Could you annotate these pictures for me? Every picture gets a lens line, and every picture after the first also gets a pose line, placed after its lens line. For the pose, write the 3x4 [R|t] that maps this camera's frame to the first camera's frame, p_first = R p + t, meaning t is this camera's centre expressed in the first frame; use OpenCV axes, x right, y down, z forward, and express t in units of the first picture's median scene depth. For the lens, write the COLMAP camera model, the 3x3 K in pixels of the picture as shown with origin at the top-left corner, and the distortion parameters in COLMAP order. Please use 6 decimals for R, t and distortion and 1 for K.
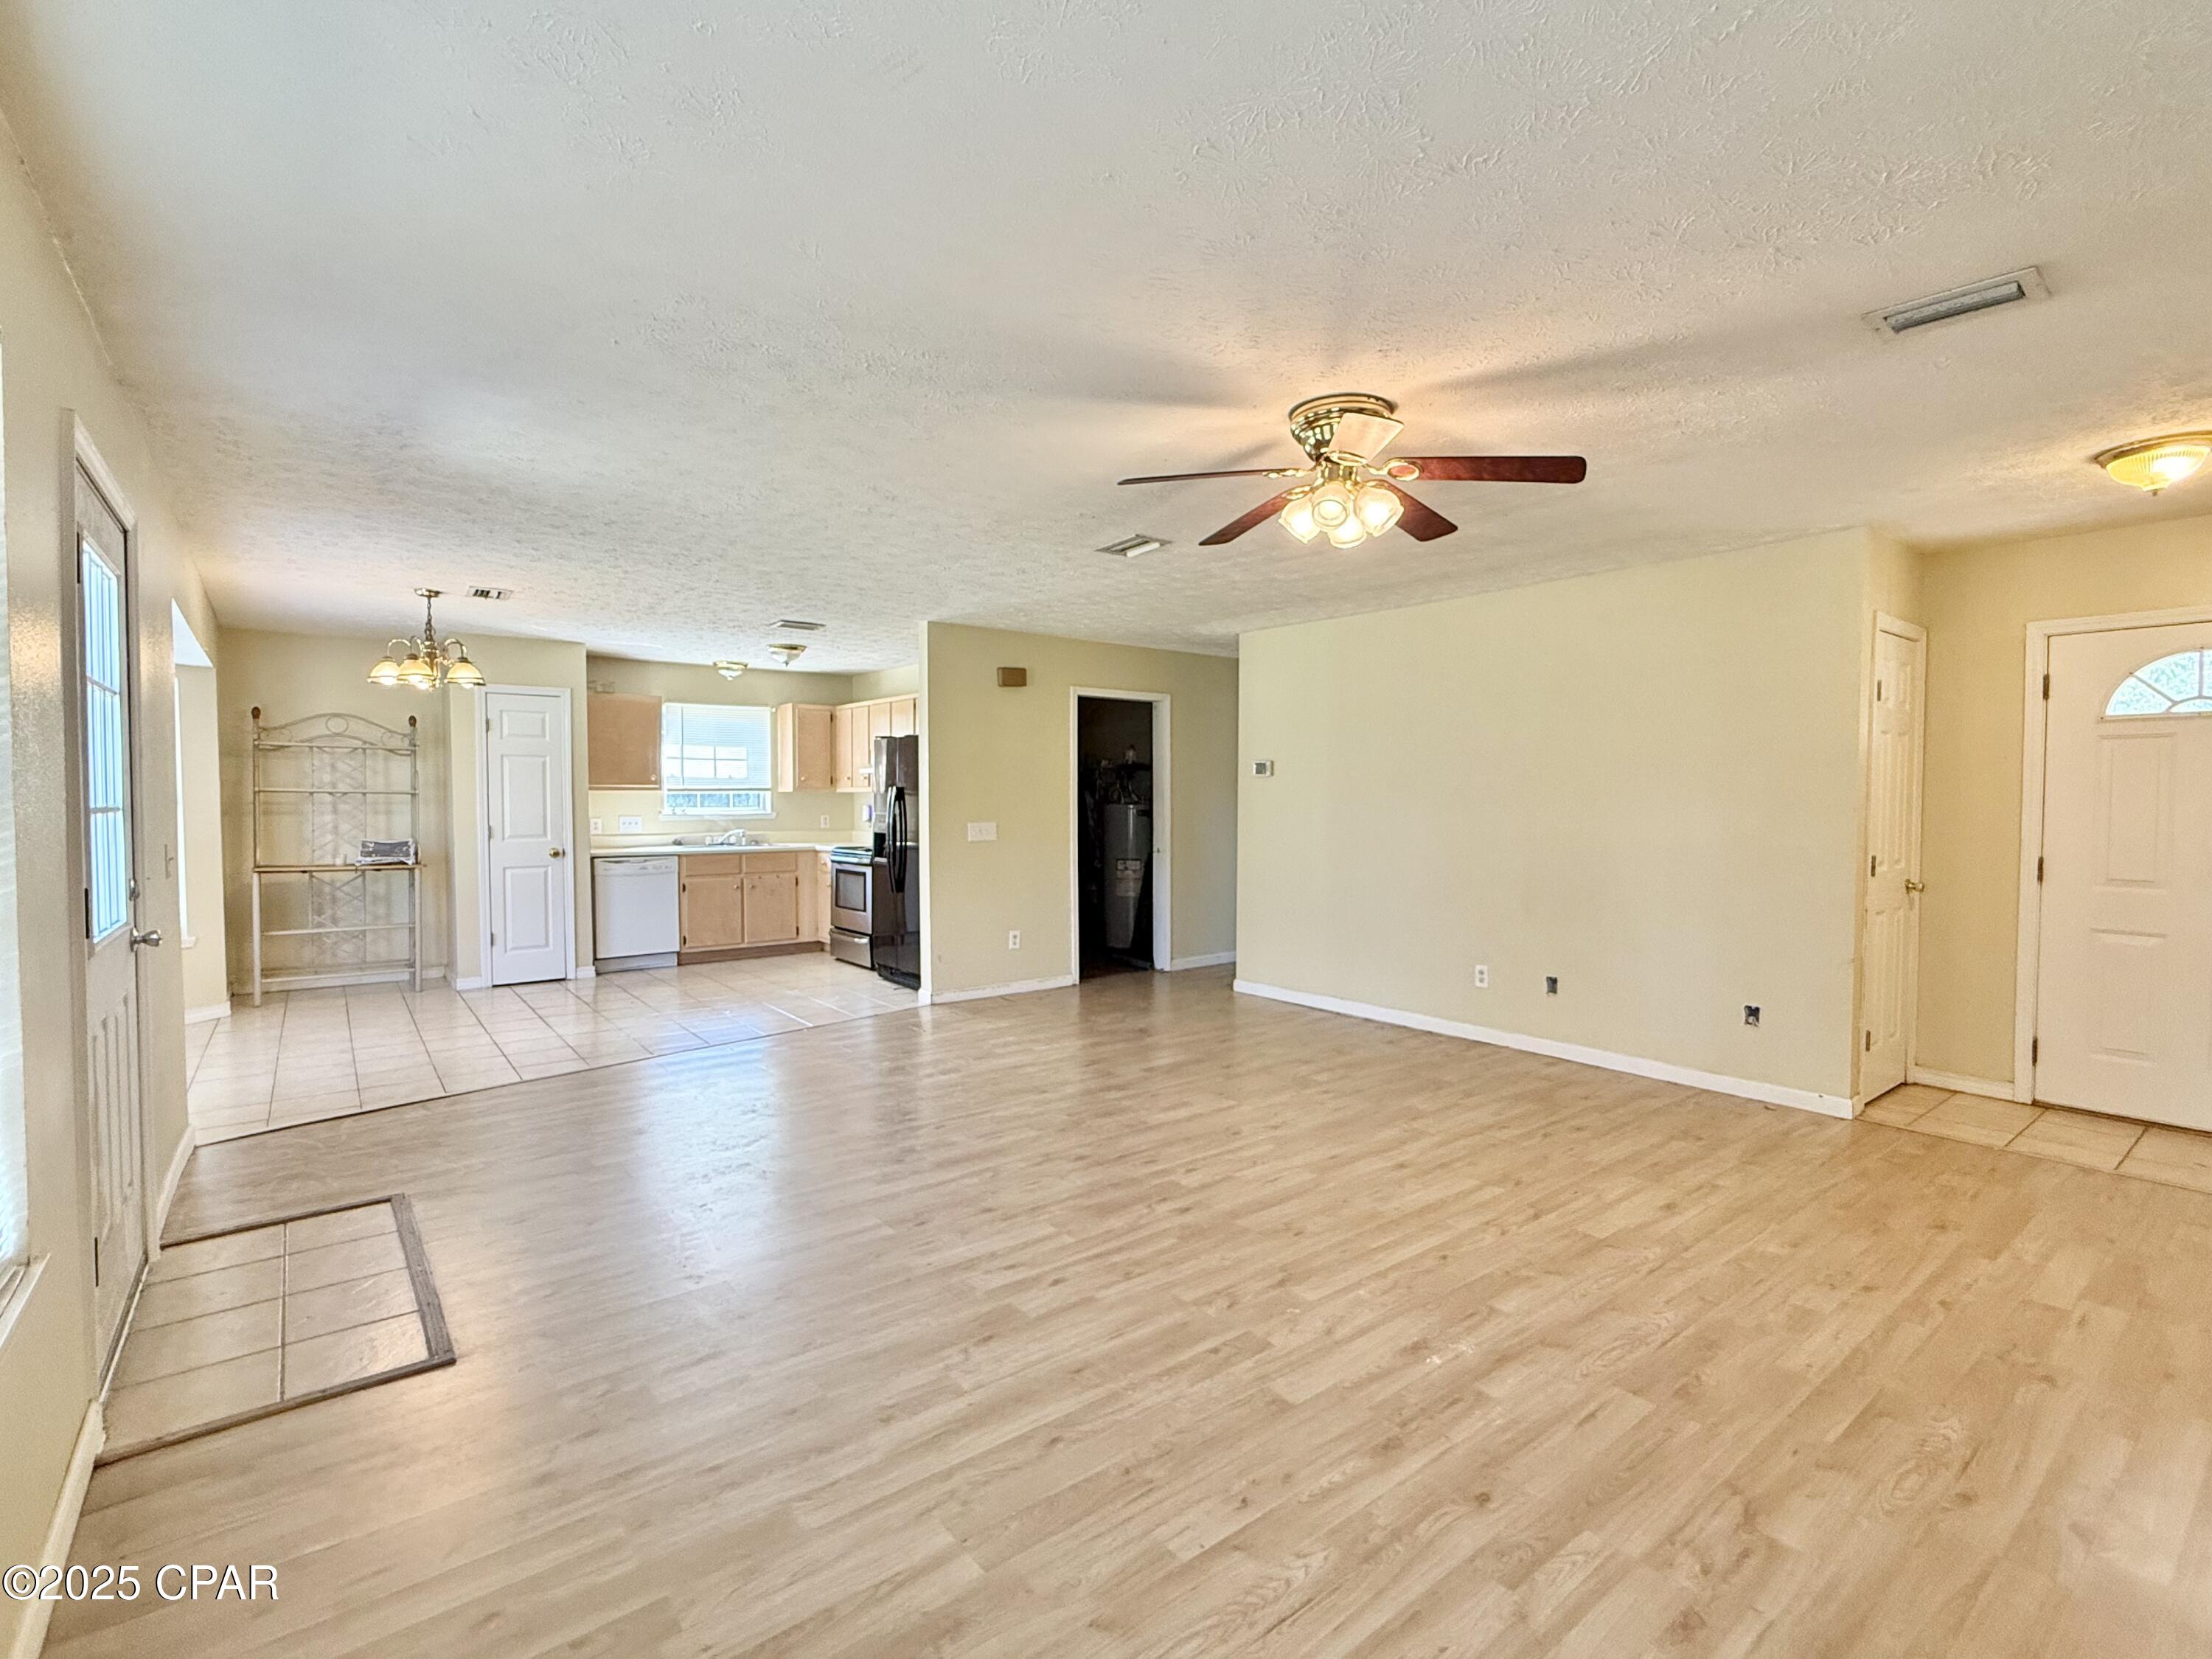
lens RADIAL K [[1020.1, 0, 1108.7], [0, 1020.1, 831.2], [0, 0, 1]] dist [-0.000407, 0.000843]
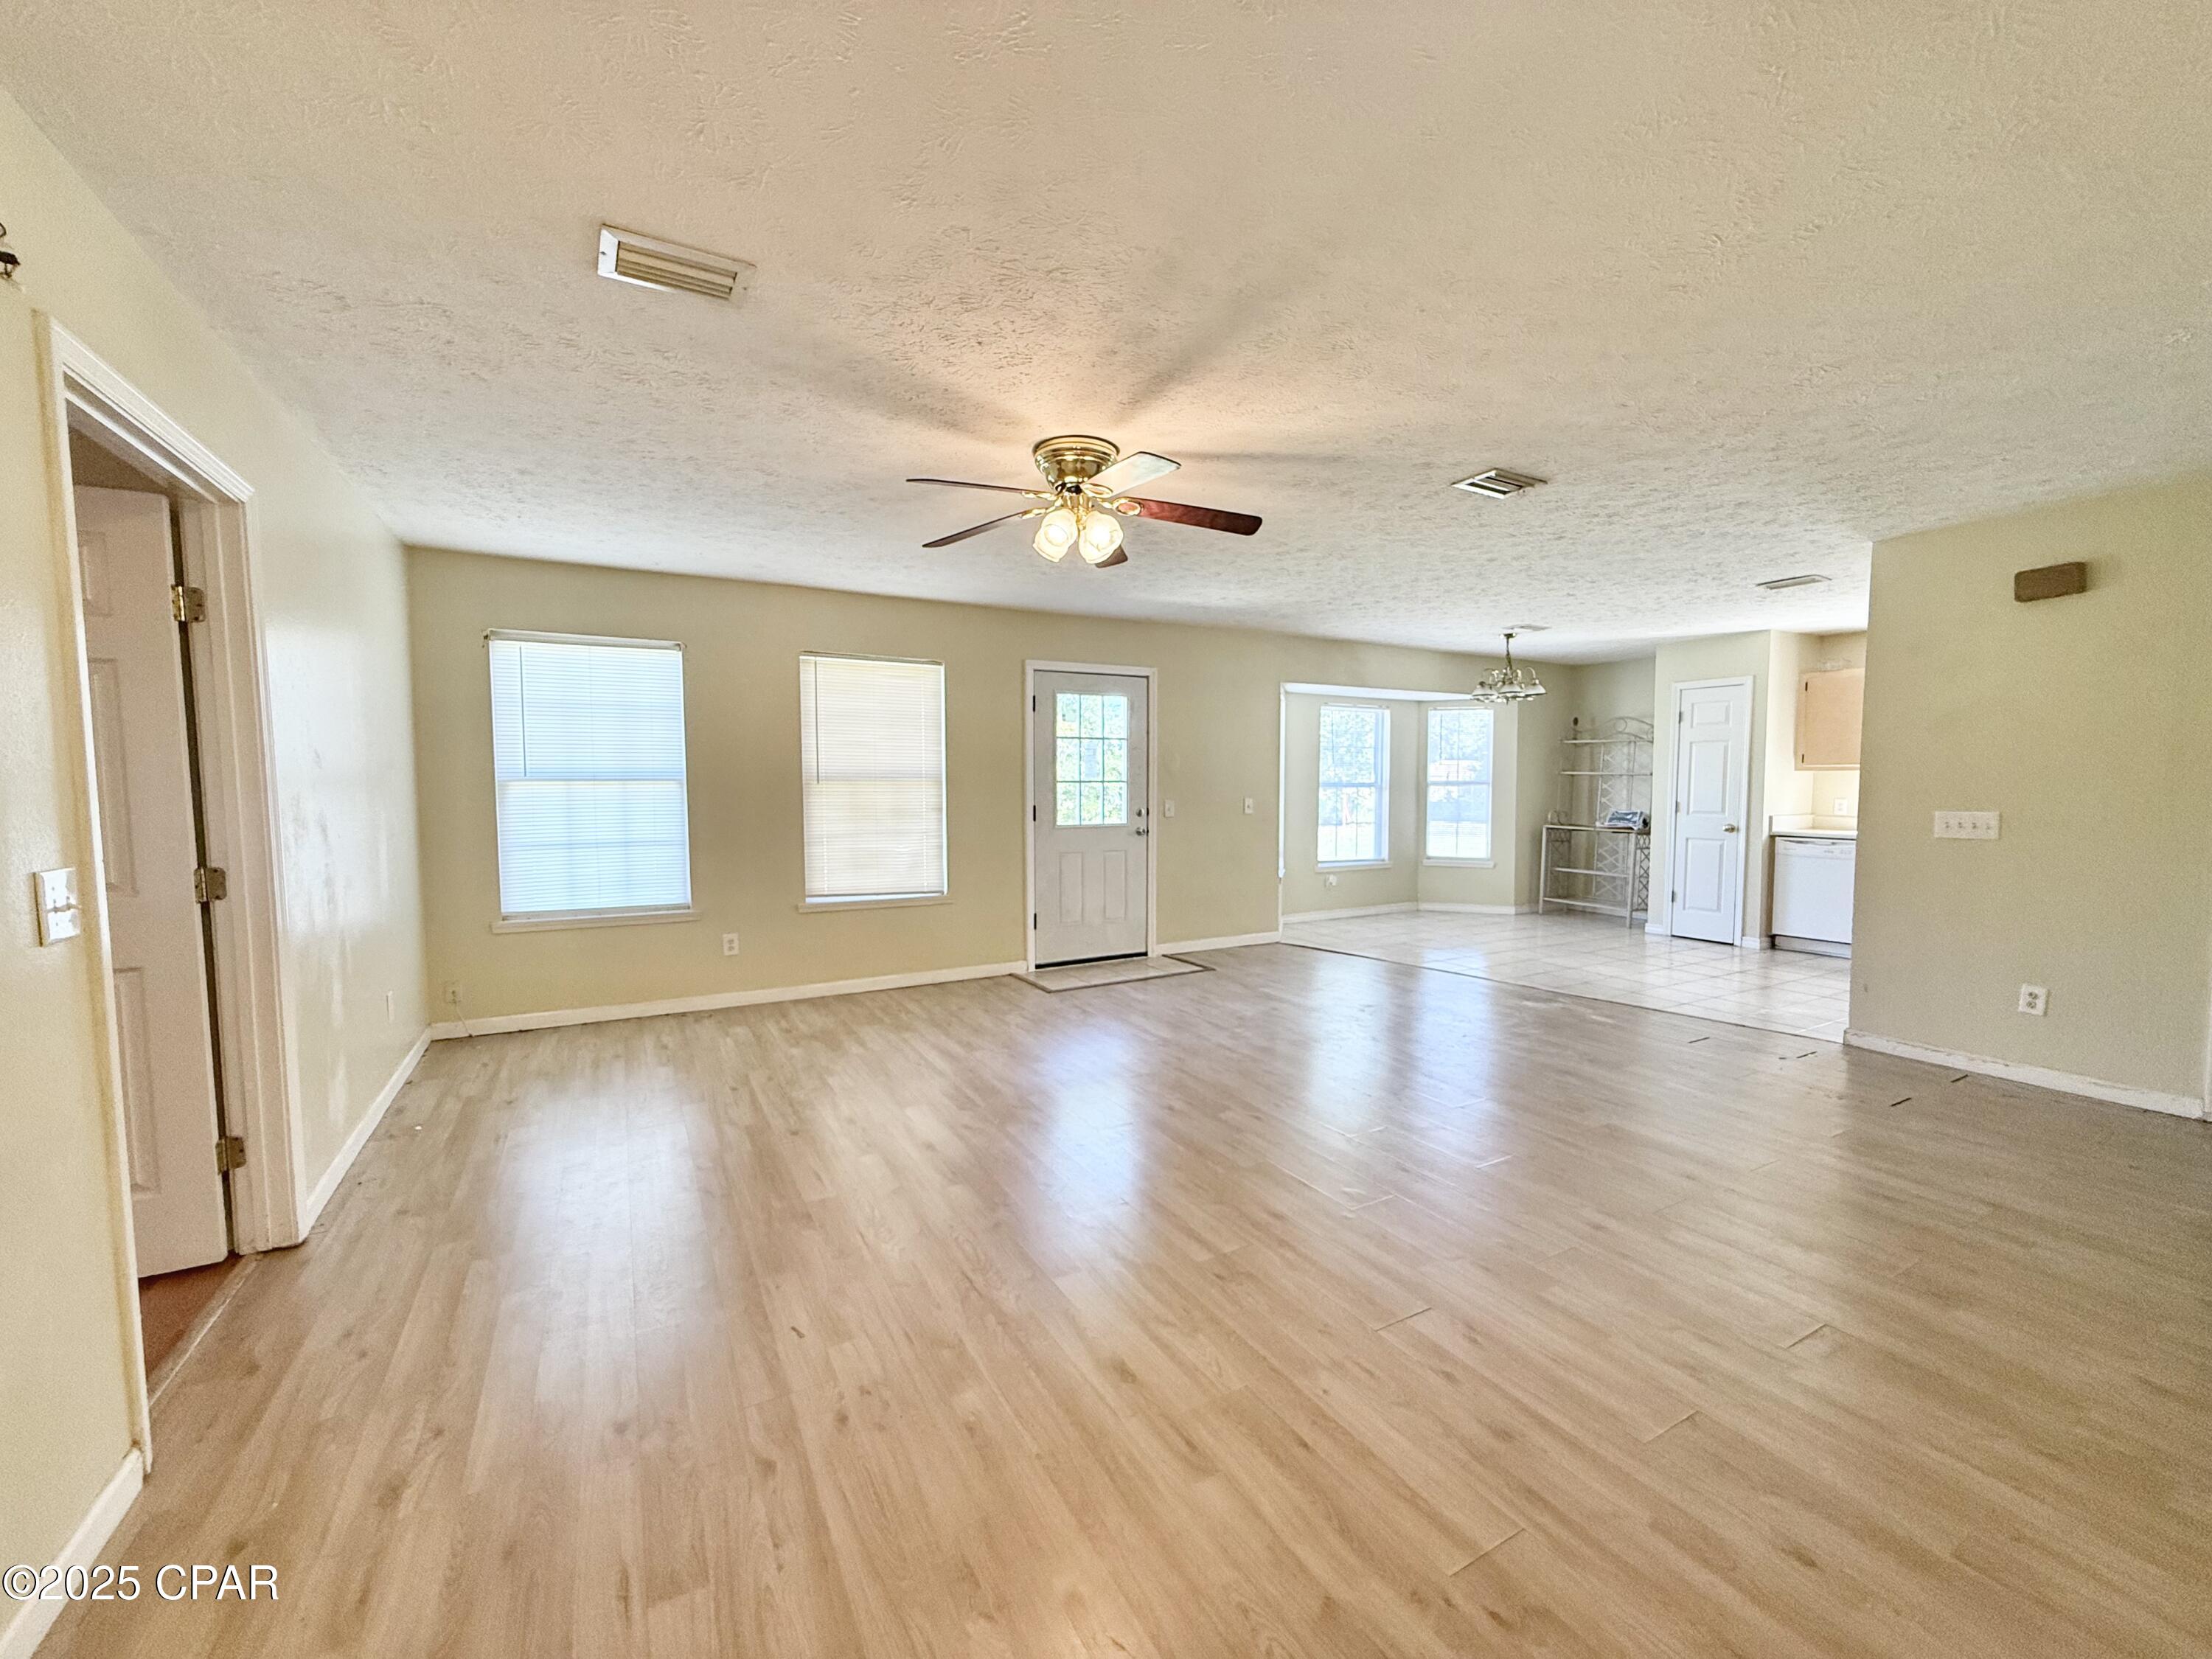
lens RADIAL K [[884.6, 0, 1103.2], [0, 884.6, 831.3], [0, 0, 1]] dist [0.000767, 0.000908]
pose [[-0.161476, 0.055894, -0.985293, 0.708066], [-0.032309, 0.997560, 0.061885, -0.017579], [0.986348, 0.041826, -0.159276, 0.677417]]
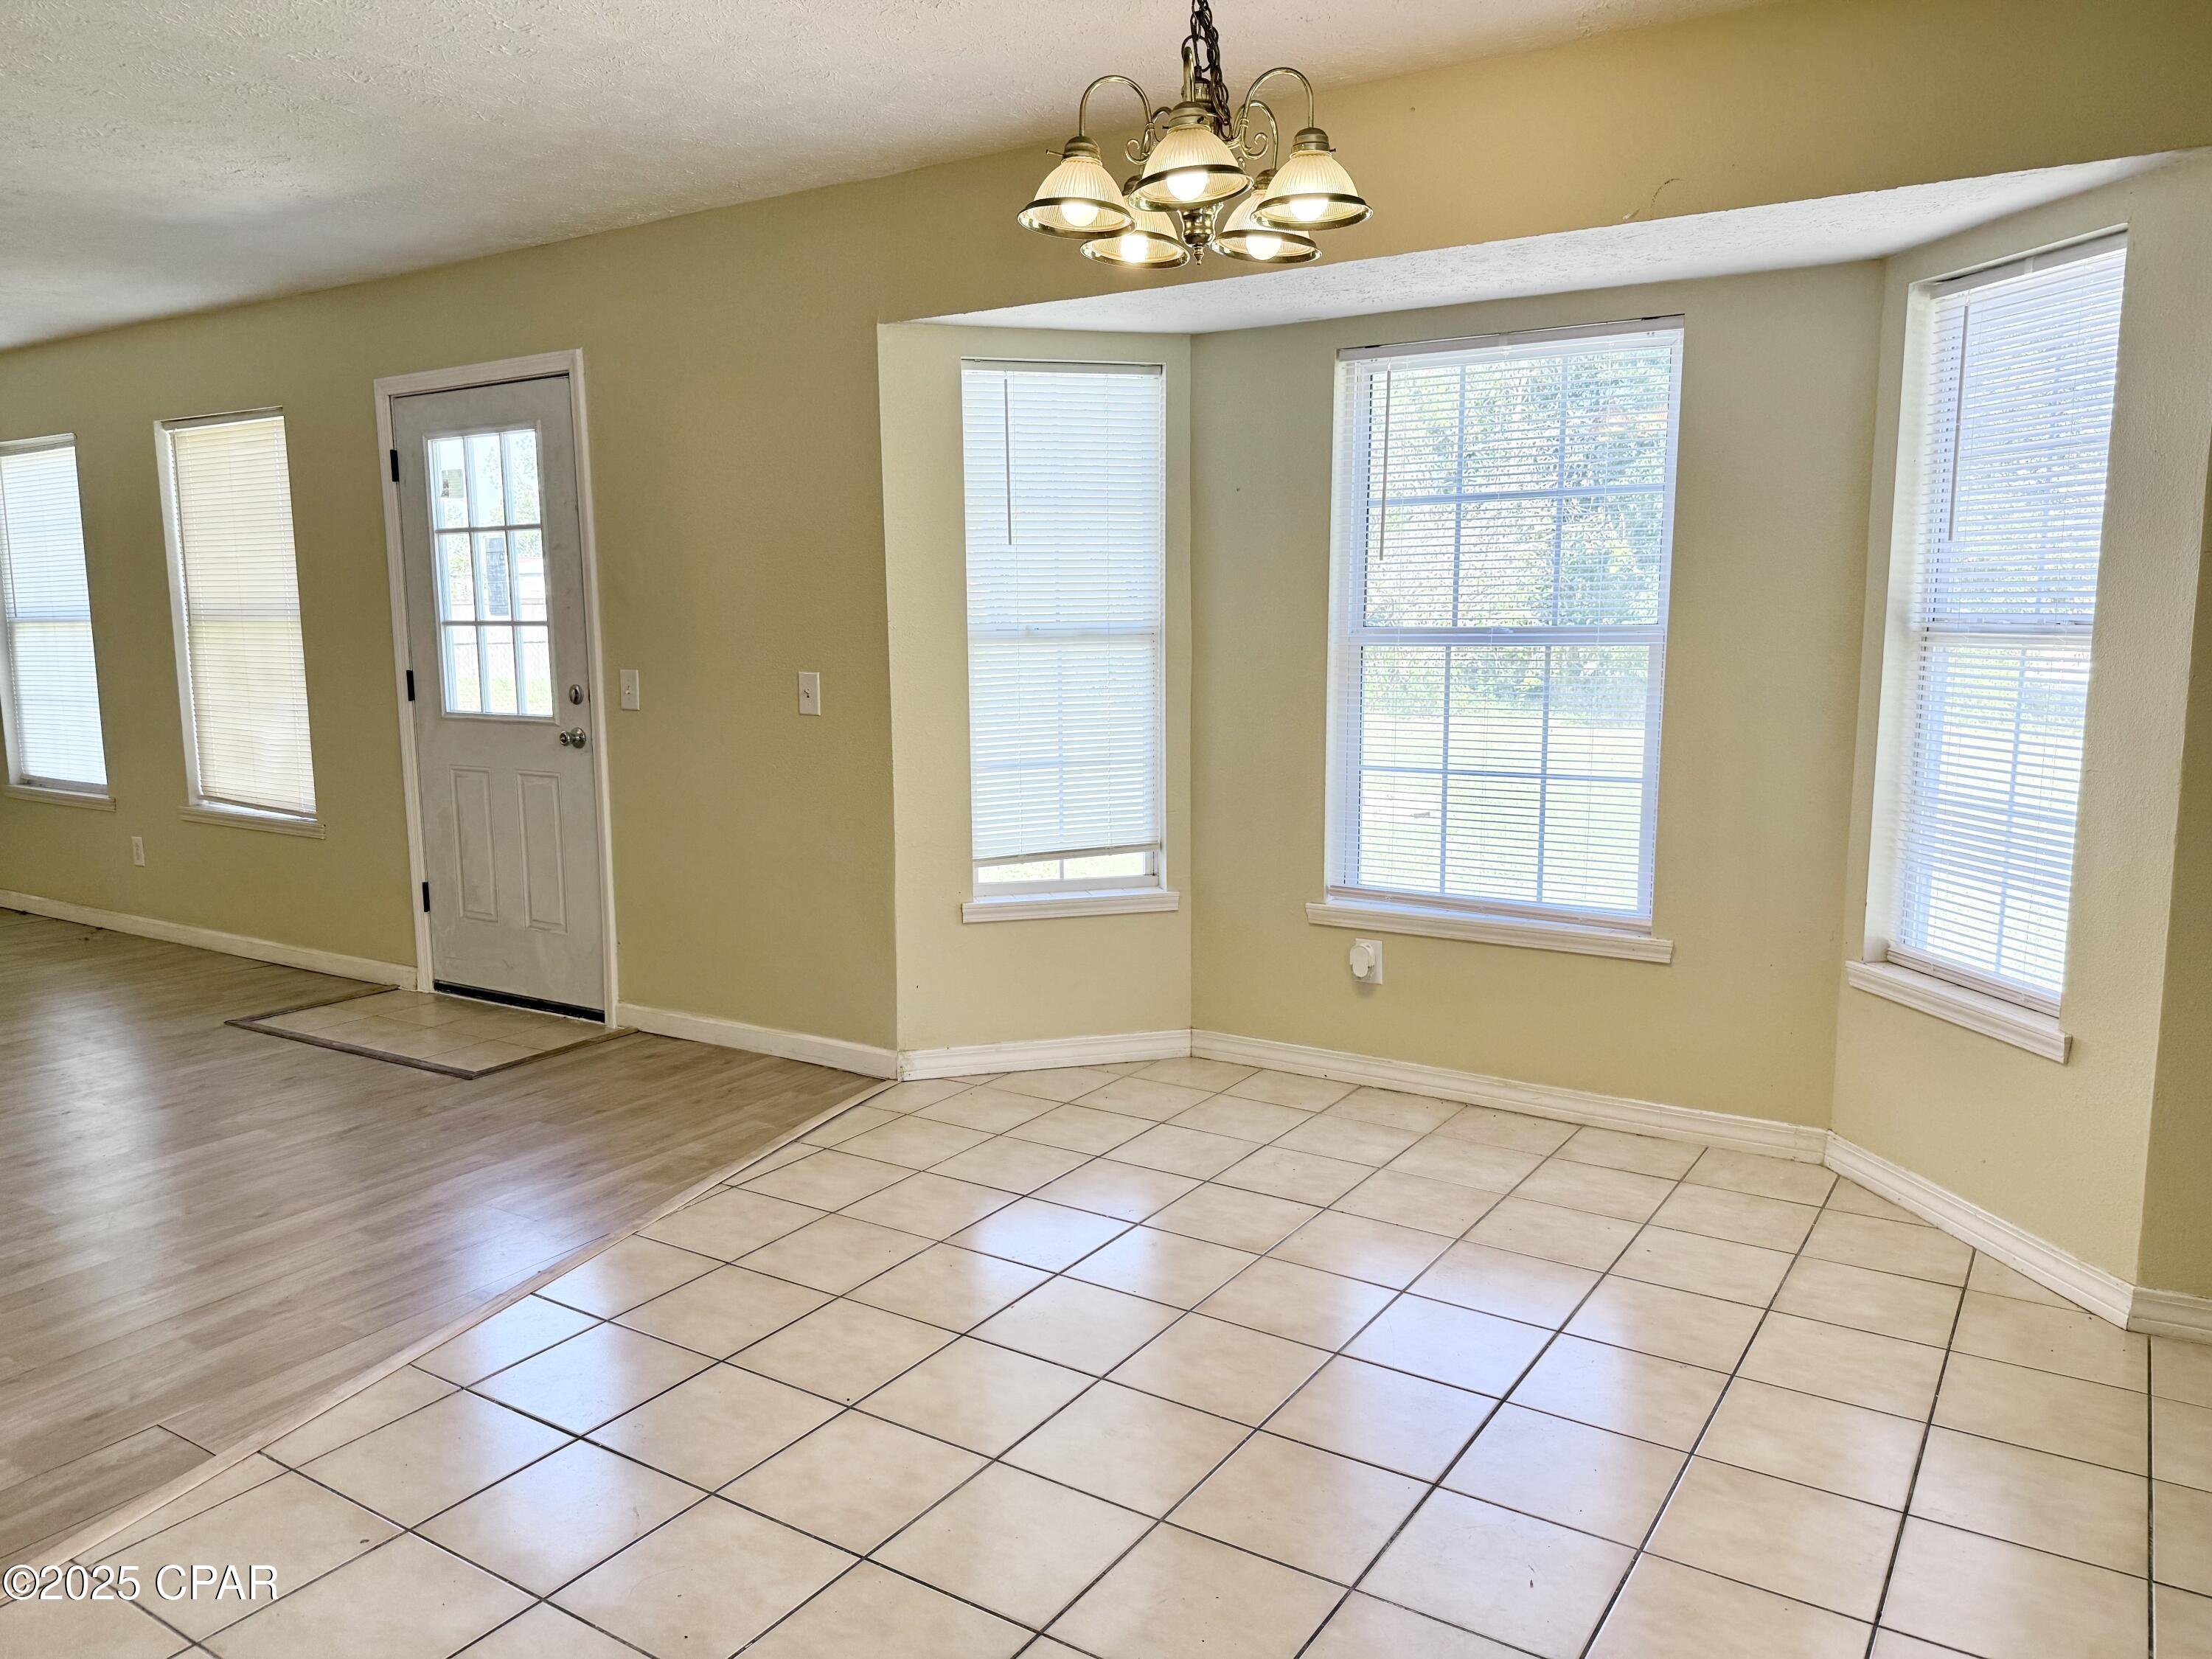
lens RADIAL K [[1548.1, 0, 1097.9], [0, 1548.1, 839.8], [0, 0, 1]] dist [0.066930, -0.092471]
pose [[-0.945693, 0.051997, -0.320875, -0.499818], [-0.005343, 0.984504, 0.175283, -0.050721], [0.325017, 0.167478, -0.930761, 1.532092]]
